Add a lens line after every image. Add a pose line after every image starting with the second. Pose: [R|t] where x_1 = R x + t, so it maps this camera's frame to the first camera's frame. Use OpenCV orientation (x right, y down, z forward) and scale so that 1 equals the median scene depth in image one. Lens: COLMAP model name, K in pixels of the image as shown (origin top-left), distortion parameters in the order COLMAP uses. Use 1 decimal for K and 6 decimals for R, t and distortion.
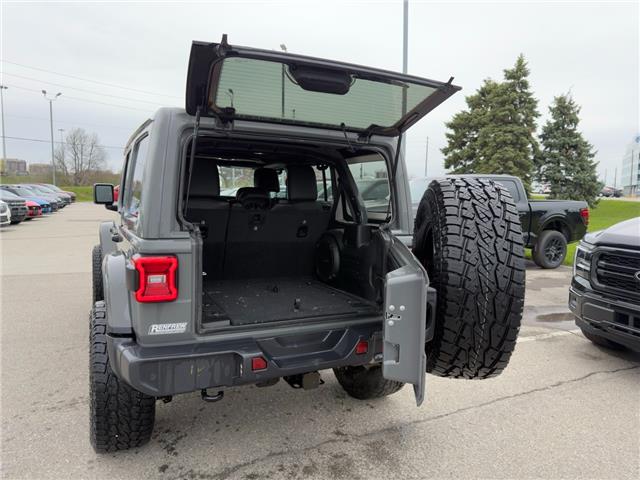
lens RADIAL K [[449.7, 0, 321.4], [0, 449.7, 236.2], [0, 0, 1]] dist [0.040785, -0.055531]
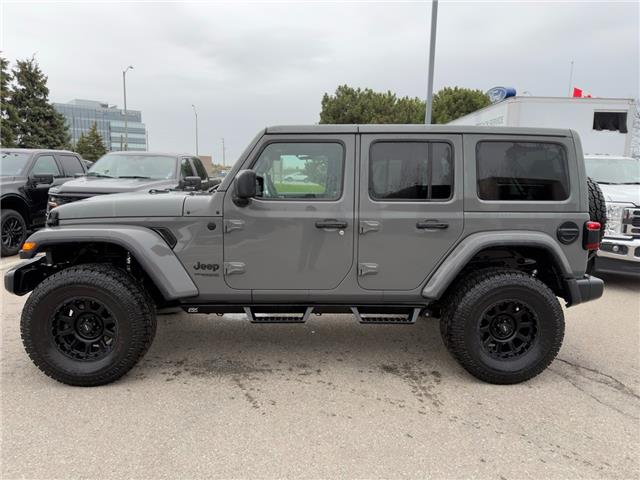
lens RADIAL K [[449.7, 0, 321.4], [0, 449.7, 236.2], [0, 0, 1]] dist [0.040785, -0.055531]
pose [[0.400076, -0.133691, 0.906679, -1.319664], [0.075861, 0.990739, 0.112612, -0.095140], [-0.913337, 0.023728, 0.406513, 0.702737]]
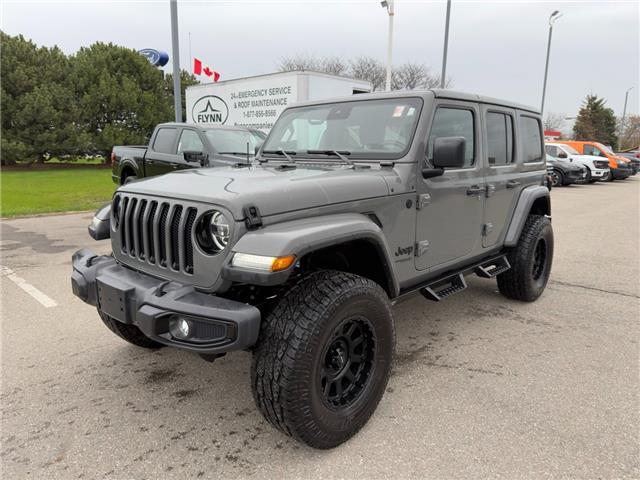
lens RADIAL K [[456.3, 0, 316.8], [0, 456.3, 232.5], [0, 0, 1]] dist [0.006793, -0.005210]
pose [[-0.372513, -0.194058, 0.907511, -1.256940], [0.066619, 0.969778, 0.234719, -0.180030], [-0.925633, 0.147894, -0.348327, 1.718628]]
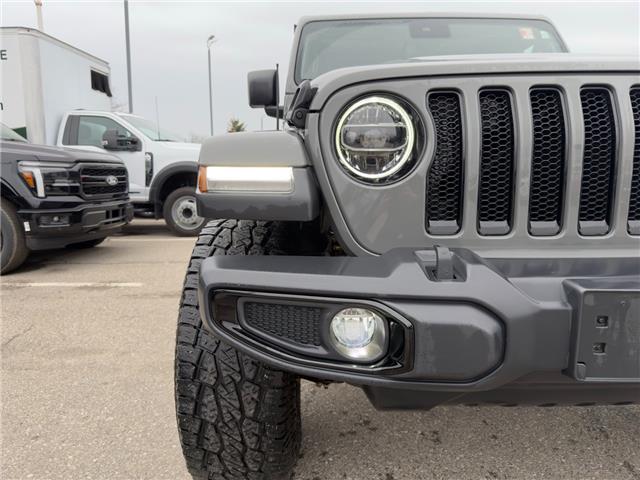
lens RADIAL K [[449.7, 0, 321.4], [0, 449.7, 236.2], [0, 0, 1]] dist [0.040785, -0.055531]
pose [[-0.904042, -0.084508, 0.419007, -0.571132], [0.018919, 0.971390, 0.236736, -0.069327], [-0.427025, 0.221946, -0.876578, 2.010364]]
